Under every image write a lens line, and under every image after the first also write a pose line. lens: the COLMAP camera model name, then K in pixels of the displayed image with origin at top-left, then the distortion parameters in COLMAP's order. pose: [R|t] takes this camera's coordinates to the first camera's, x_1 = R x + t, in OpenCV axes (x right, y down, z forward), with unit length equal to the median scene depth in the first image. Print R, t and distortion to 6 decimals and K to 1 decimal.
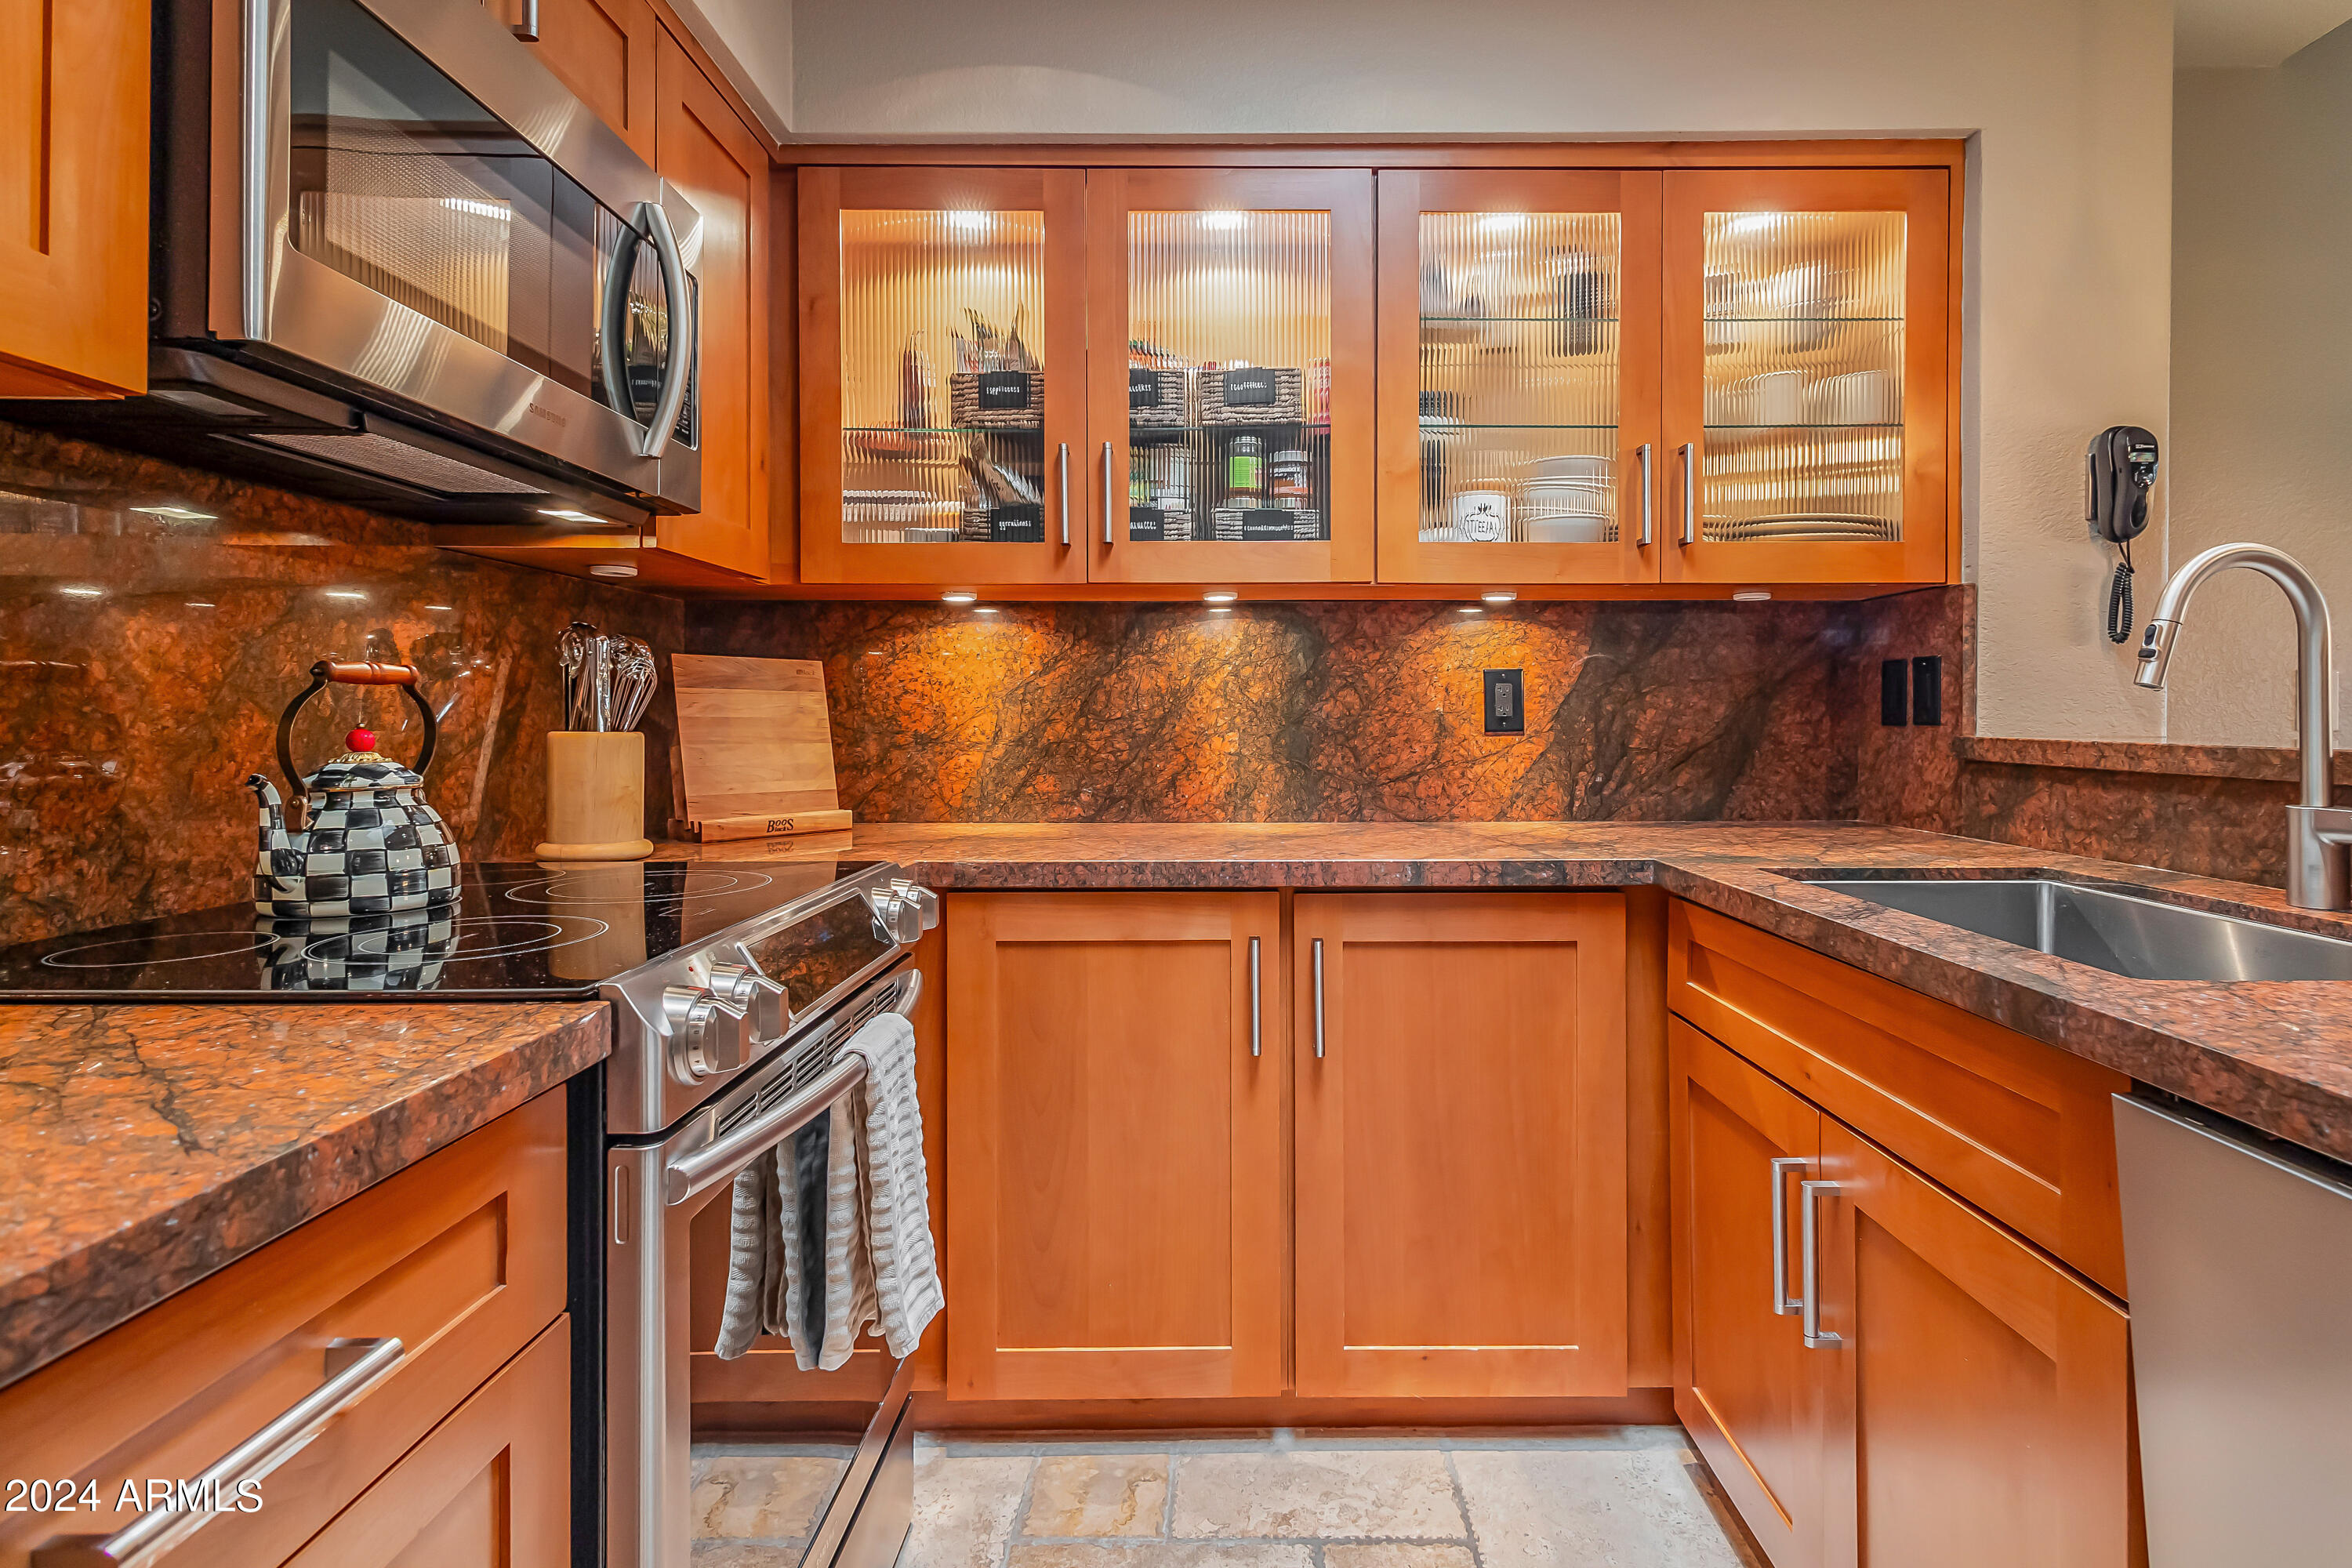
lens RADIAL K [[1148.6, 0, 1181.0], [0, 1148.6, 736.6], [0, 0, 1]] dist [0.006641, -0.000050]
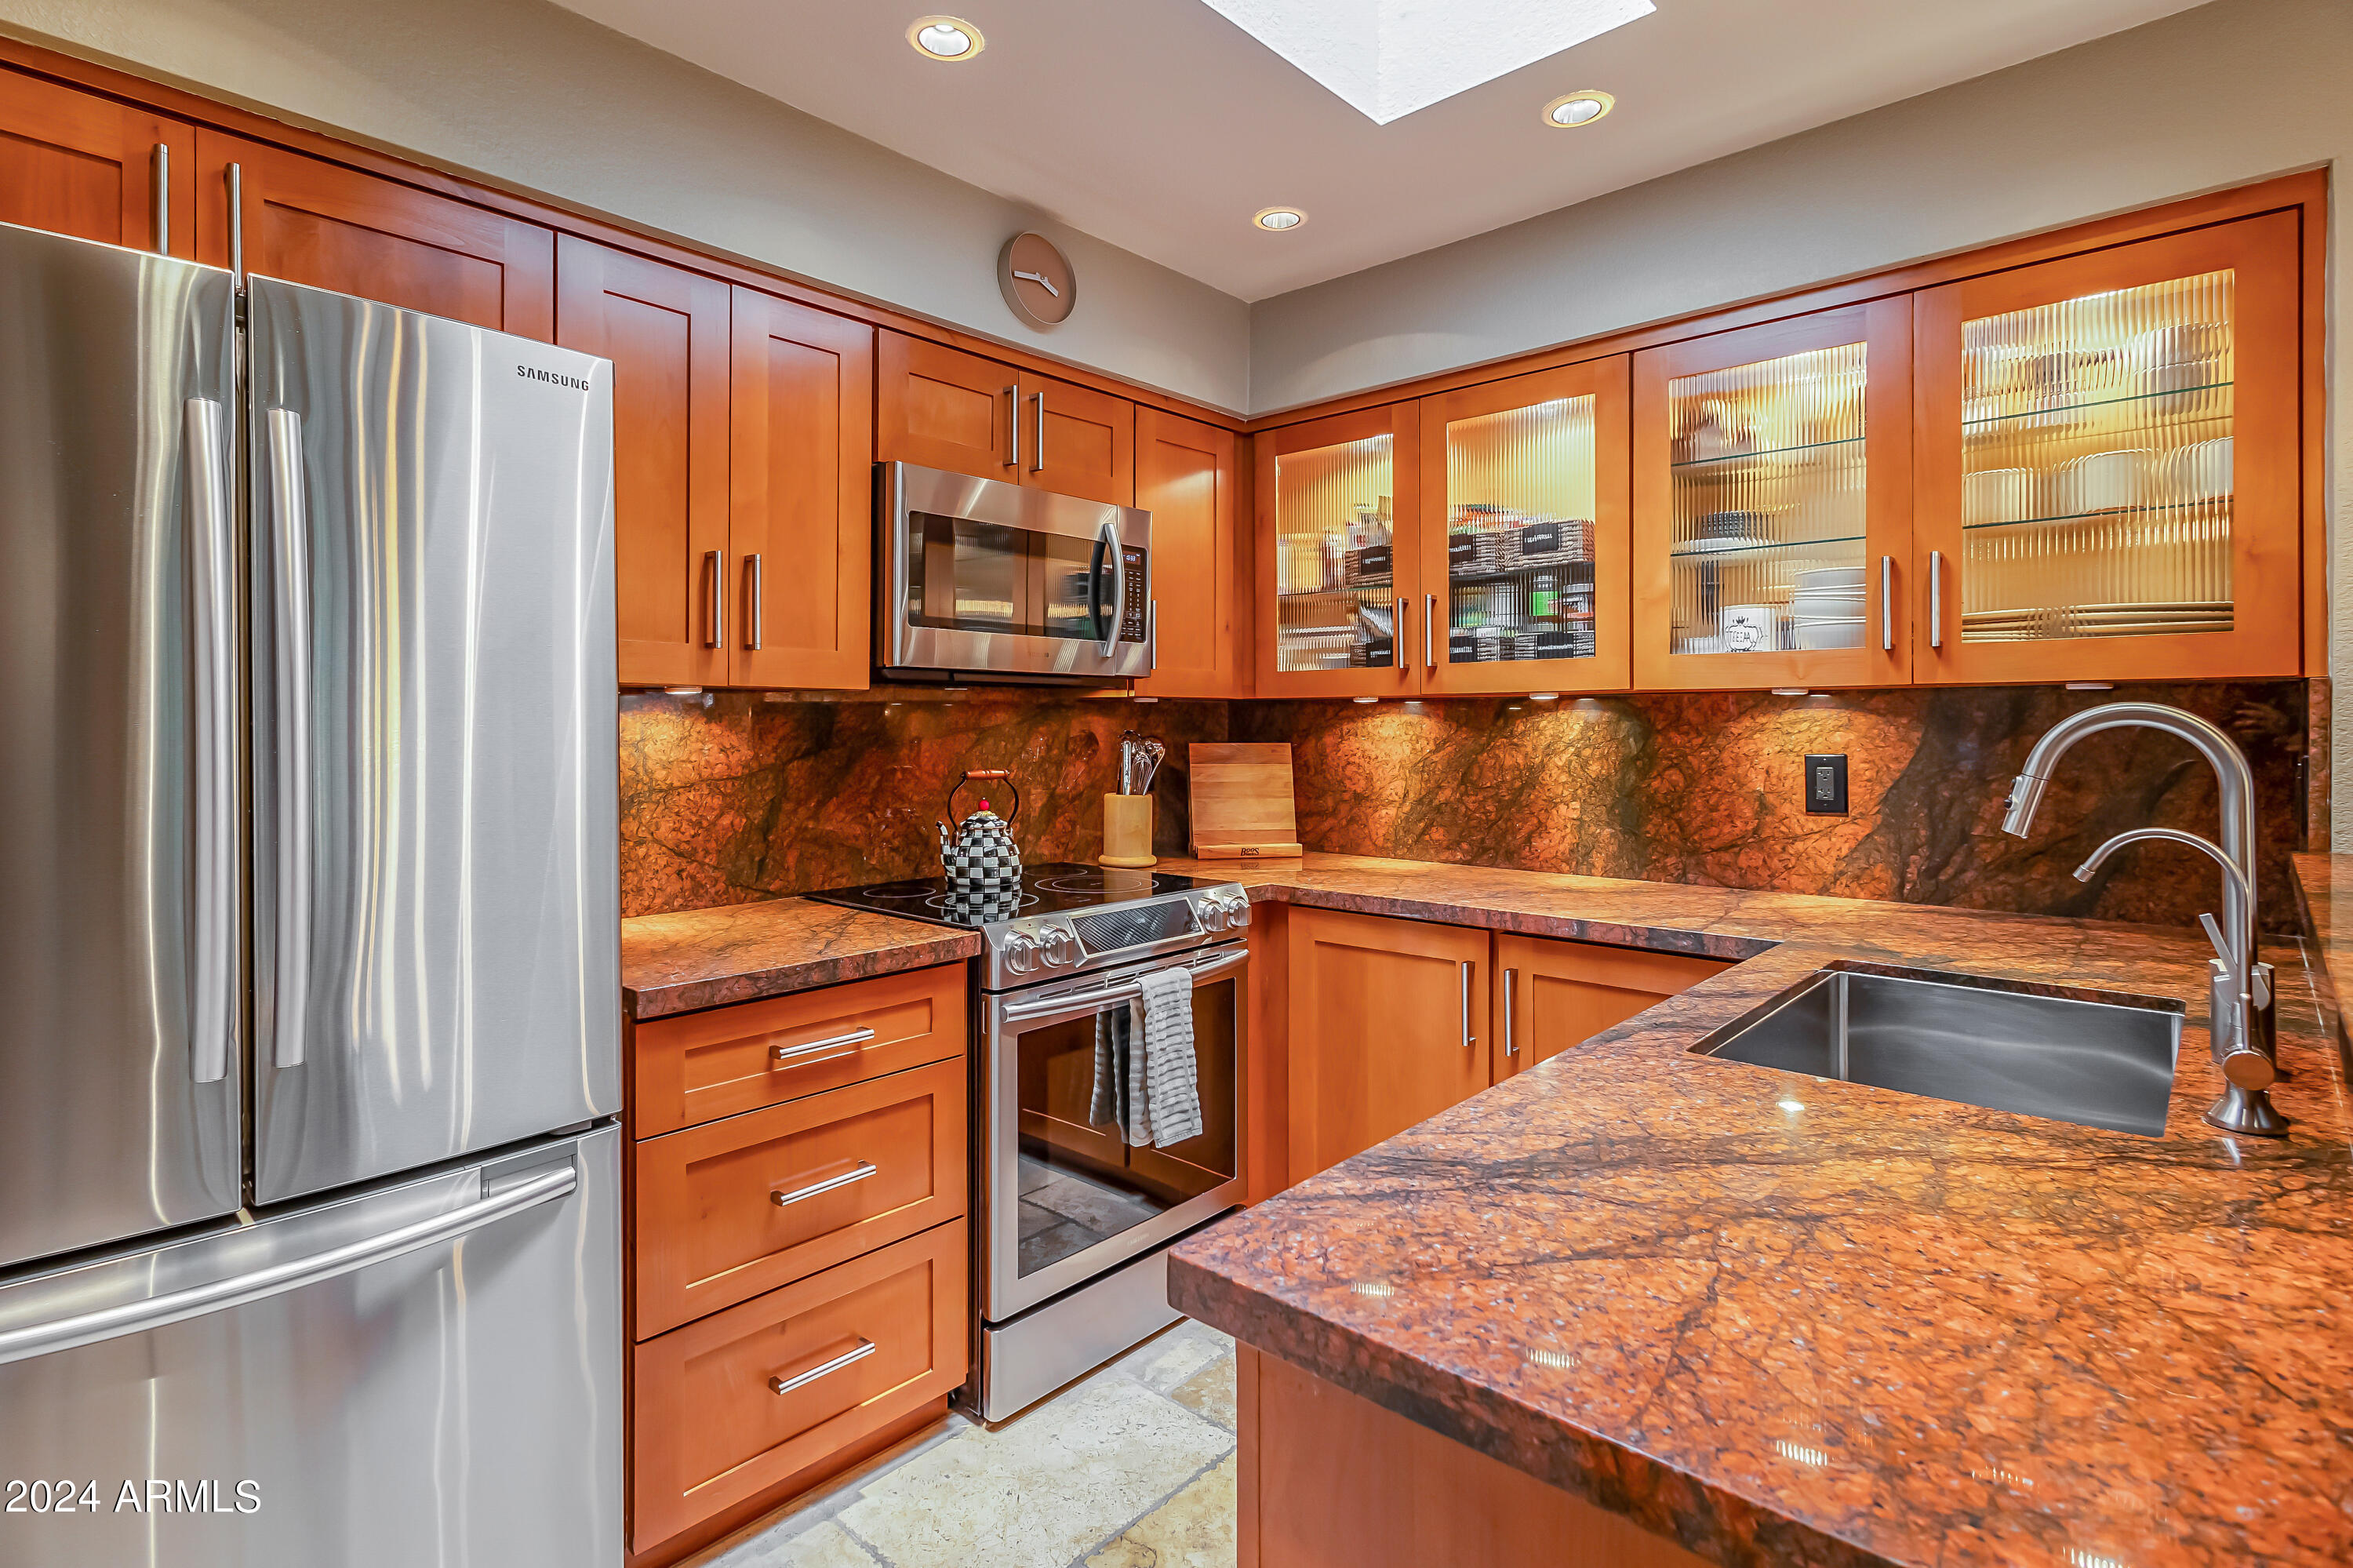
lens RADIAL K [[1149.2, 0, 1181.5], [0, 1149.2, 736.6], [0, 0, 1]] dist [0.006641, -0.000050]
pose [[0.746194, 0.008493, -0.665674, 0.558159], [-0.007702, 0.999962, 0.004124, -0.076403], [0.665684, 0.002050, 0.746231, -0.205791]]
